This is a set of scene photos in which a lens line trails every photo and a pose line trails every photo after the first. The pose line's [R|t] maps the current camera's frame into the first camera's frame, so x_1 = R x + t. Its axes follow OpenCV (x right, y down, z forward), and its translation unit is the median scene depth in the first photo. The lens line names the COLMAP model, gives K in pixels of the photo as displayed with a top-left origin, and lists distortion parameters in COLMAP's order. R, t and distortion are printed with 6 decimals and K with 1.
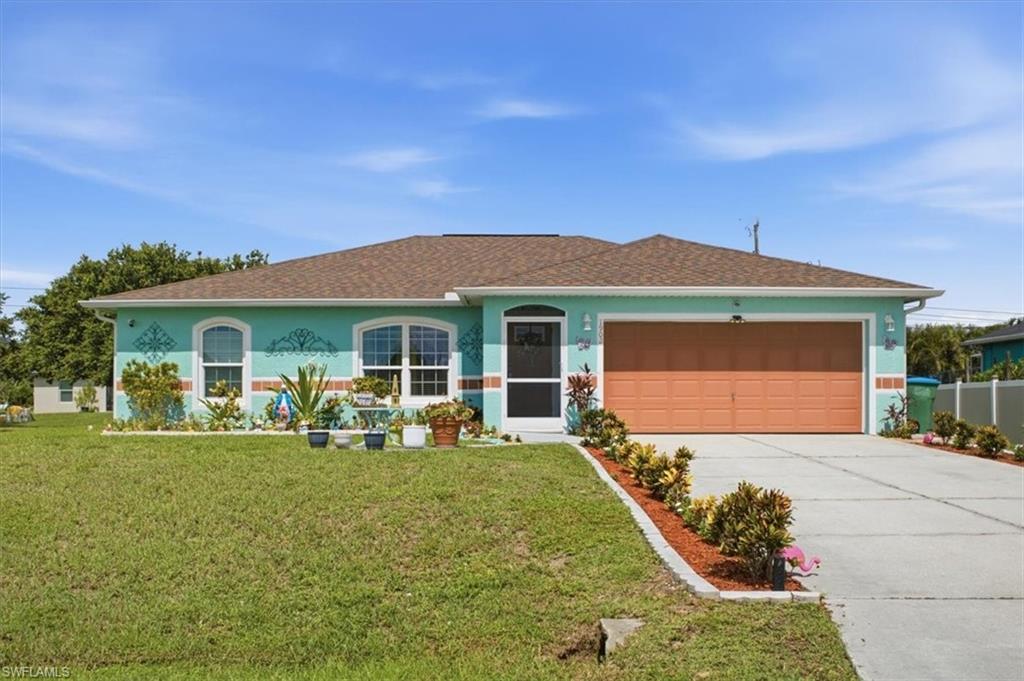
lens RADIAL K [[982.9, 0, 463.8], [0, 982.9, 343.3], [0, 0, 1]] dist [-0.000238, -0.020406]
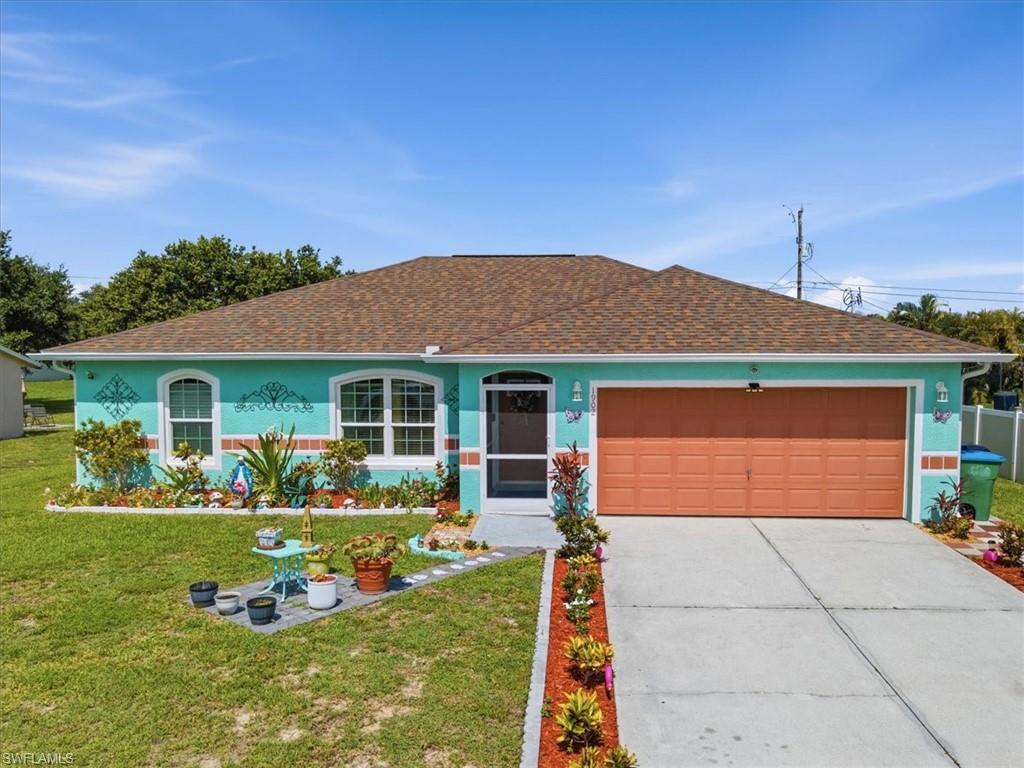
lens RADIAL K [[843.7, 0, 502.9], [0, 843.7, 364.6], [0, 0, 1]] dist [0.043116, 0.007756]
pose [[0.998504, -0.002939, -0.054595, 0.091779], [0.007940, 0.995762, 0.091620, -0.103151], [0.054094, -0.091916, 0.994296, 0.236847]]
